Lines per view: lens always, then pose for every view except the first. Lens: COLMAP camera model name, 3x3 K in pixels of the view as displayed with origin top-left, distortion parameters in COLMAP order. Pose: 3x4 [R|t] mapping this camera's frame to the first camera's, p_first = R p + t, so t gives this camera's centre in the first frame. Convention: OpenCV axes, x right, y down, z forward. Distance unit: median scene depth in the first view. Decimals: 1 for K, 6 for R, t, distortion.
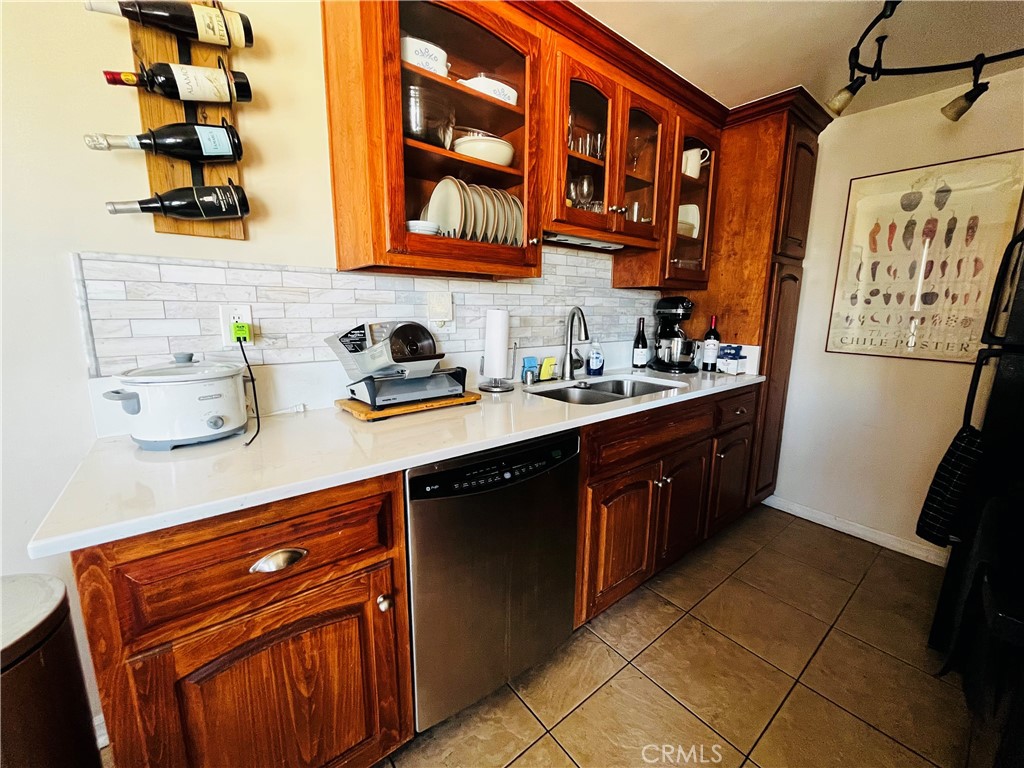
lens RADIAL K [[415.3, 0, 514.4], [0, 415.3, 385.4], [0, 0, 1]] dist [0.002245, -0.001341]
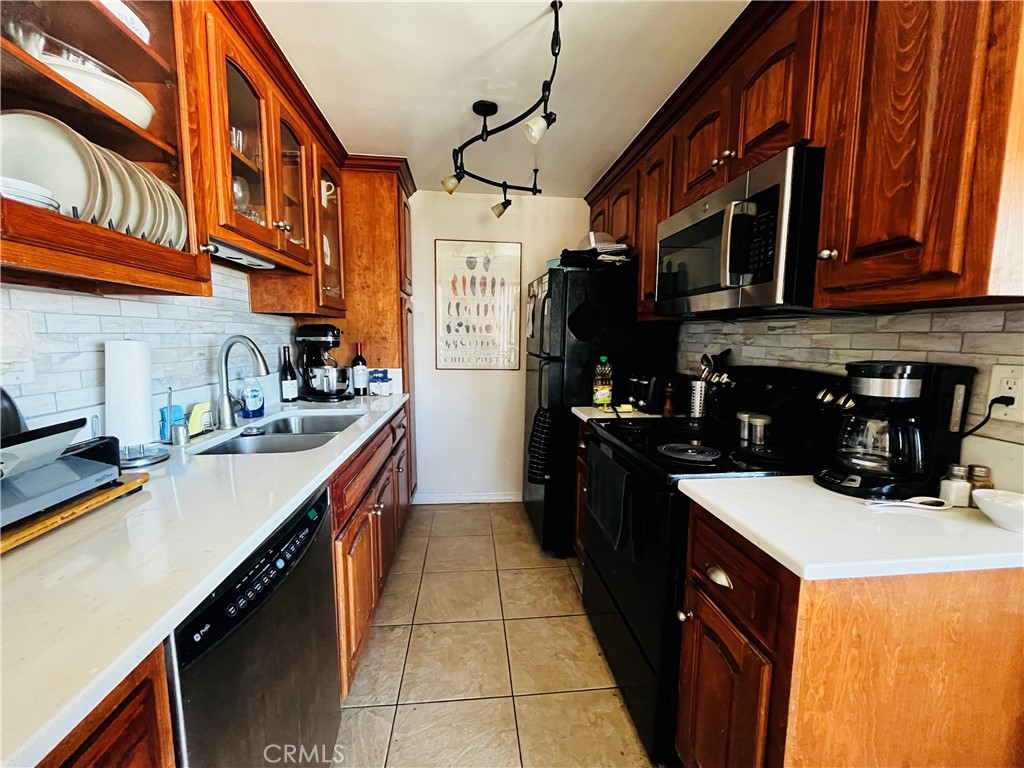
lens RADIAL K [[415.3, 0, 512.6], [0, 415.3, 385.8], [0, 0, 1]] dist [0.002245, -0.001341]
pose [[0.534835, -0.105420, 0.838354, -0.224055], [0.154438, 0.987669, 0.025671, -0.029905], [-0.830723, 0.115744, 0.544521, 0.128026]]
